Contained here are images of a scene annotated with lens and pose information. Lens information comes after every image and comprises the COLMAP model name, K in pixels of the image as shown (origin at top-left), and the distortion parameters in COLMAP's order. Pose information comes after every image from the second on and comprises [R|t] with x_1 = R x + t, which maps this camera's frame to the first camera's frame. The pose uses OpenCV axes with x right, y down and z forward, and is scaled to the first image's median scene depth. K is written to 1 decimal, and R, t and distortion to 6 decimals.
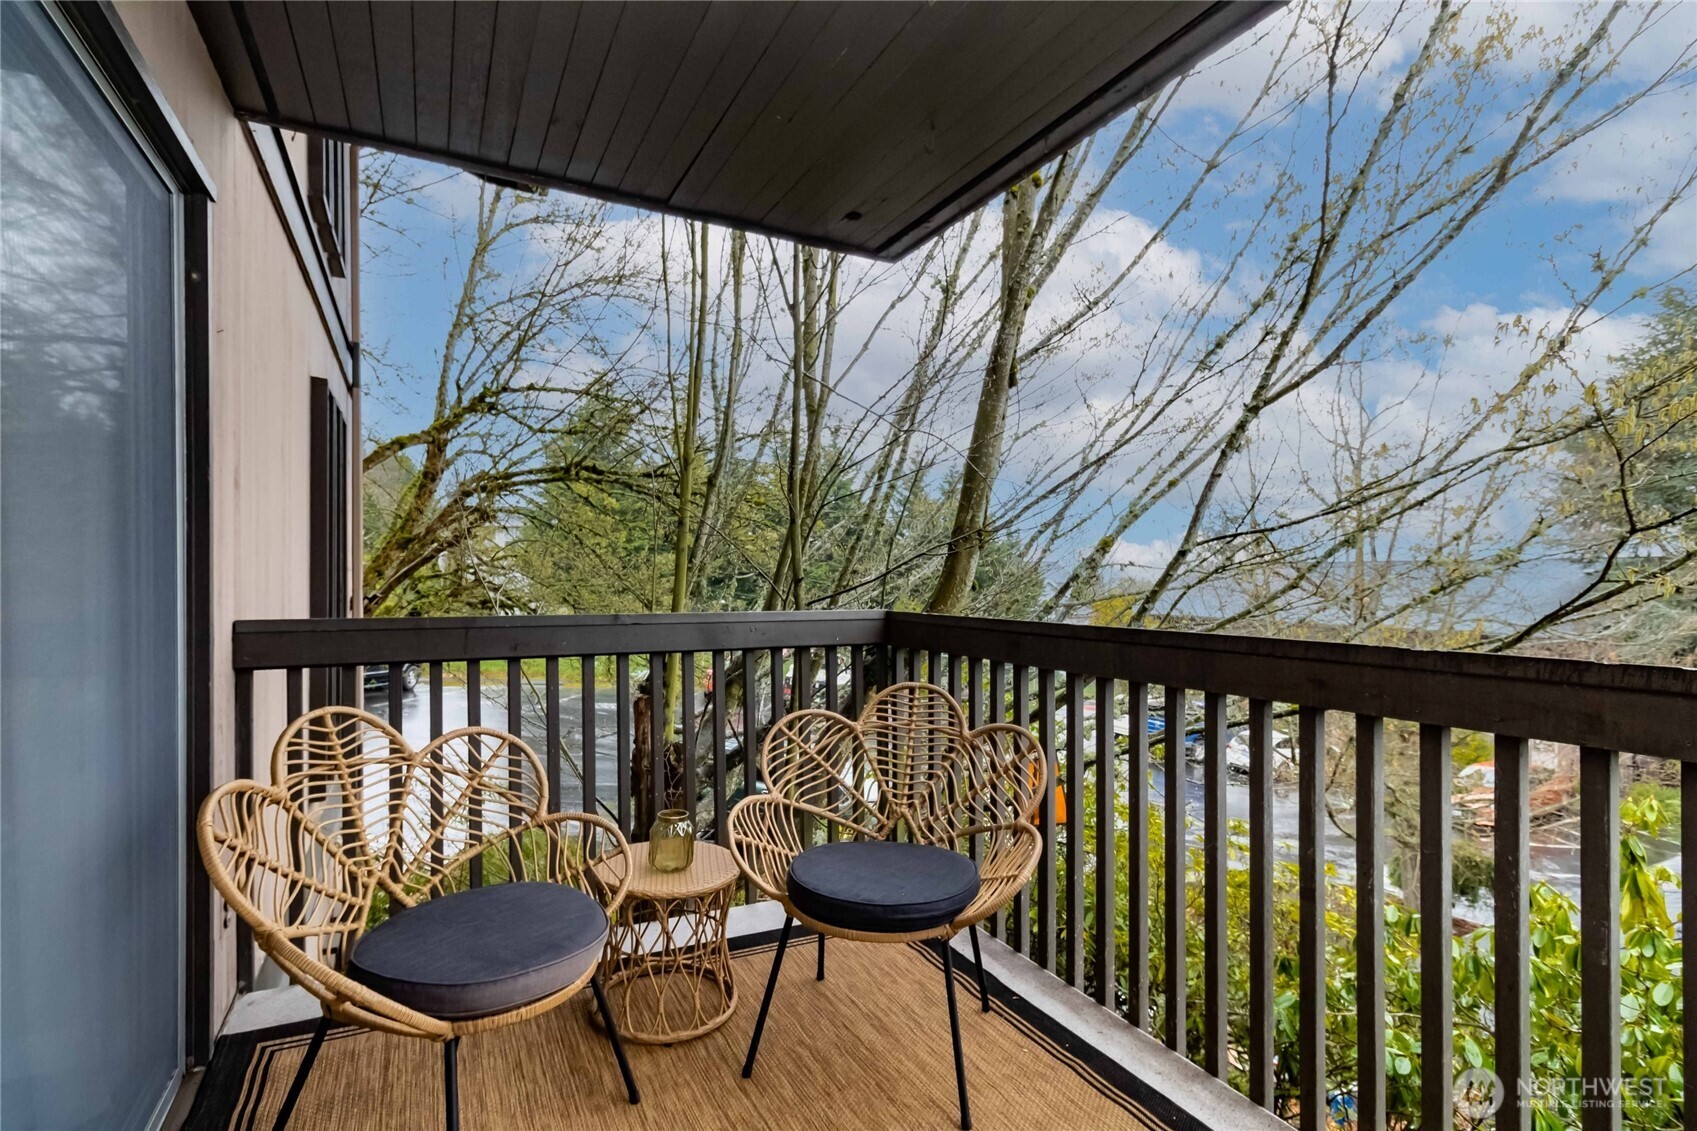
lens RADIAL K [[824.9, 0, 848.5], [0, 824.9, 565.5], [0, 0, 1]] dist [-0.000588, -0.000065]
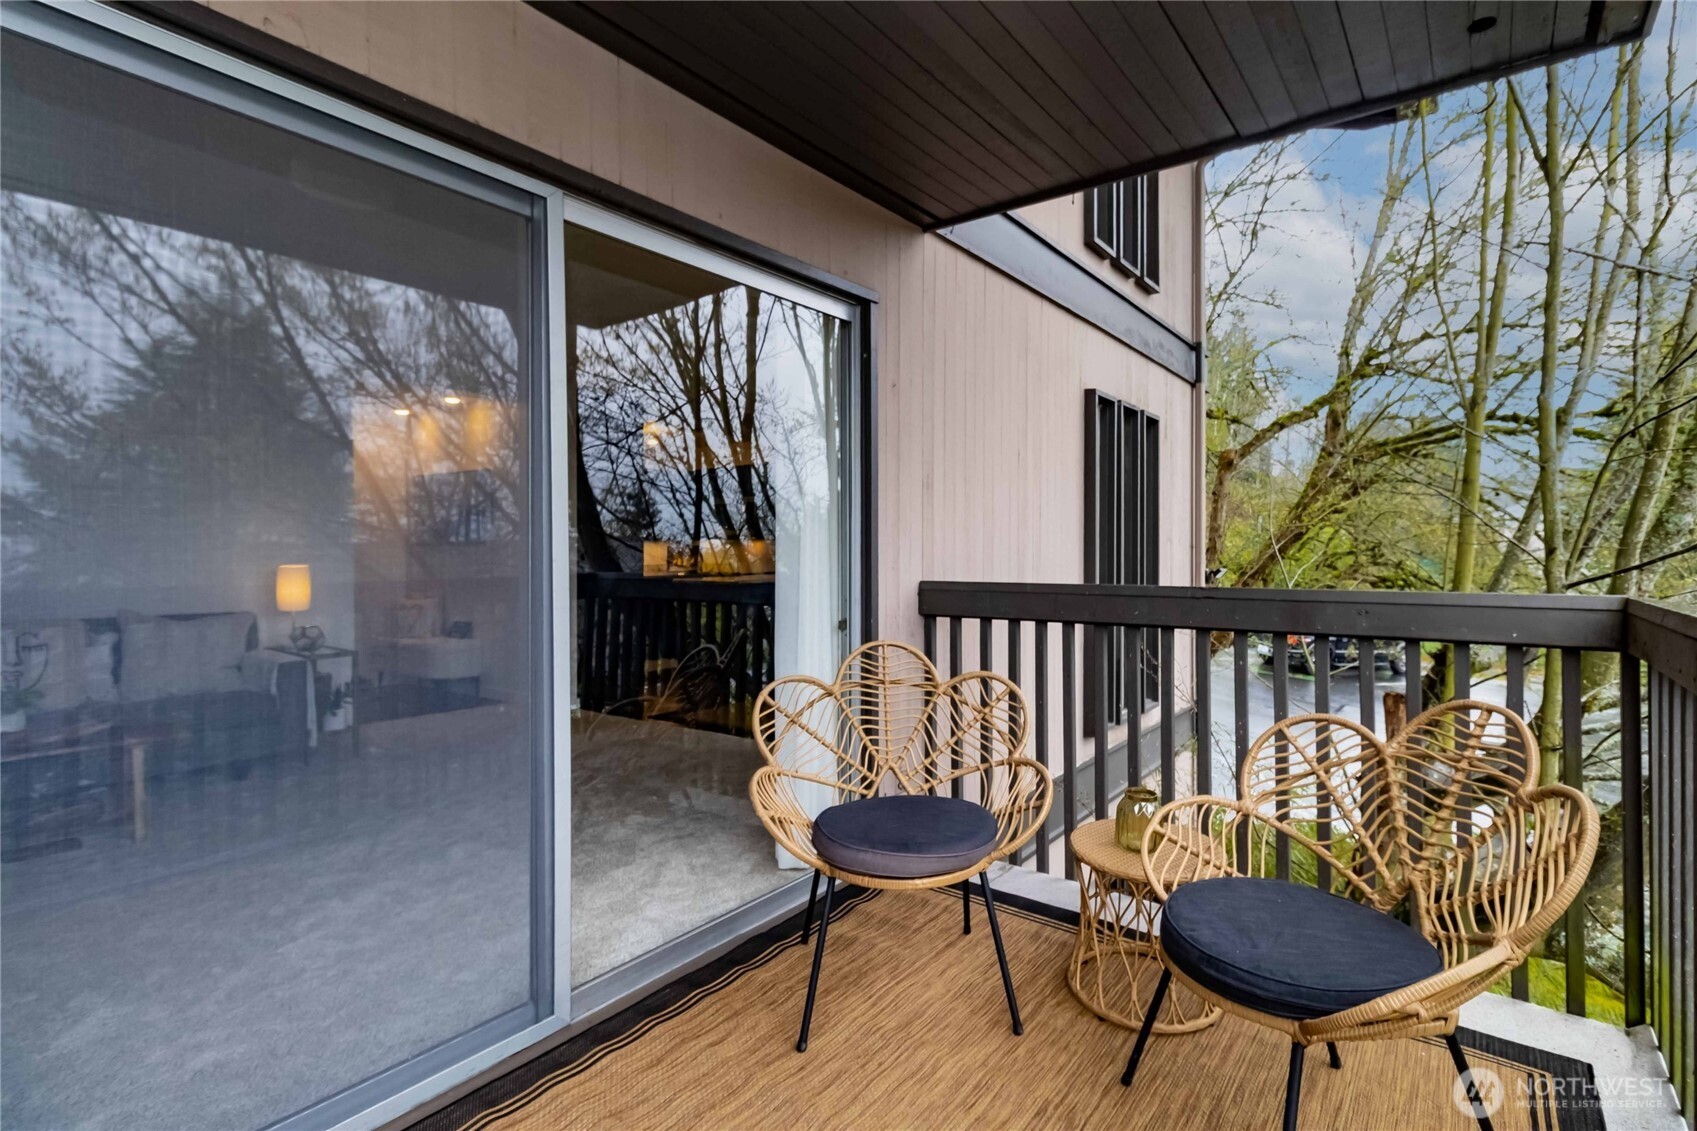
lens RADIAL K [[815.1, 0, 833.5], [0, 815.1, 555.7], [0, 0, 1]] dist [0.000917, 0.000048]
pose [[0.414036, 0.005757, -0.910243, 0.532165], [0.003654, 0.999961, 0.007986, 0.015616], [0.910253, -0.006633, 0.413999, 0.301320]]
